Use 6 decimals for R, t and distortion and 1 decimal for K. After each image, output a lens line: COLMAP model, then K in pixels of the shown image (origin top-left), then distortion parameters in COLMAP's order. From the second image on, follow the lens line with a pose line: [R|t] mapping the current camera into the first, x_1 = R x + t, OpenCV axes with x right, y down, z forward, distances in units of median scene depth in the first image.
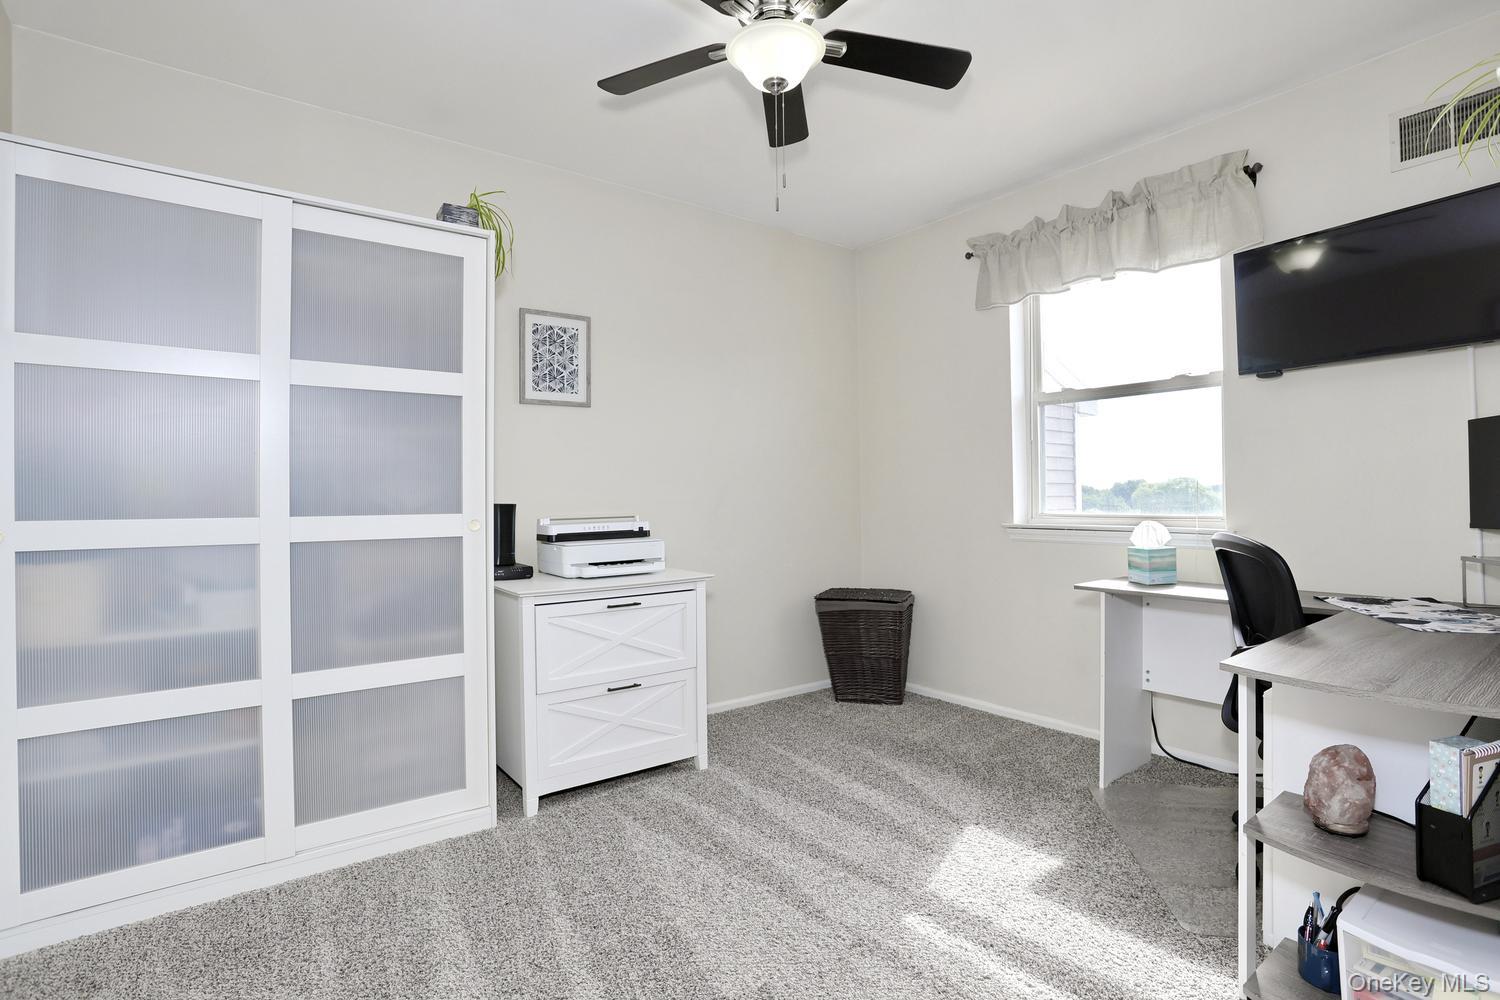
lens RADIAL K [[731.4, 0, 753.3], [0, 731.4, 497.8], [0, 0, 1]] dist [-0.055280, 0.012702]
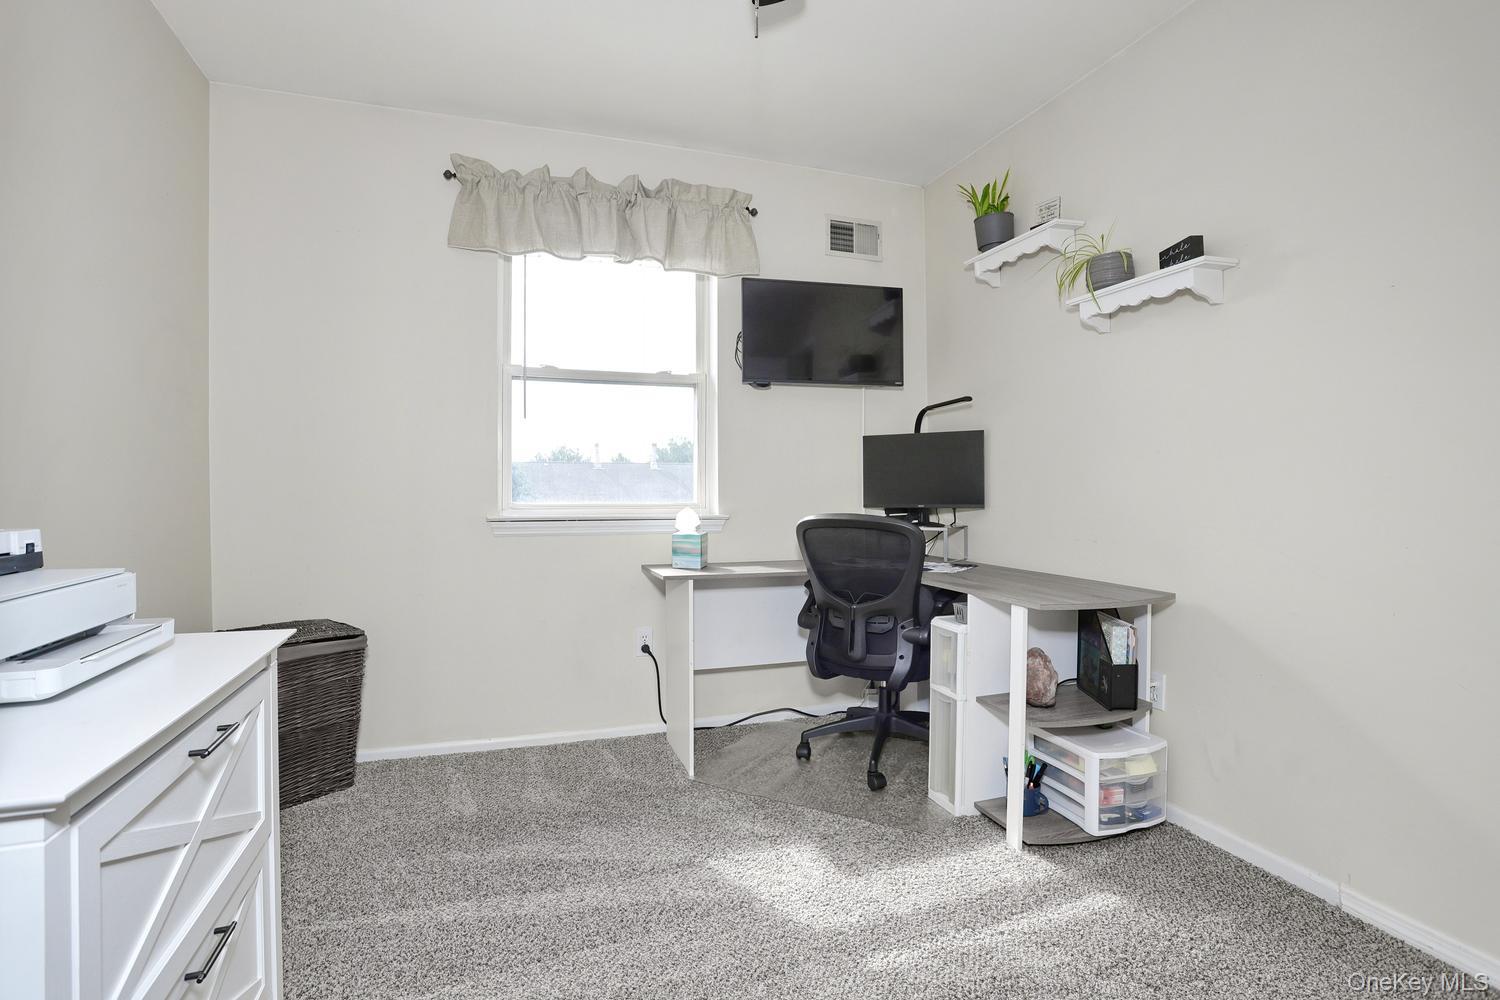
lens RADIAL K [[731.4, 0, 752.4], [0, 731.4, 490.1], [0, 0, 1]] dist [-0.055280, 0.012702]
pose [[0.313653, 0.007790, 0.949506, -0.389792], [-0.002831, 0.999970, -0.007269, 0.012770], [-0.949533, -0.000408, 0.313666, 0.523820]]
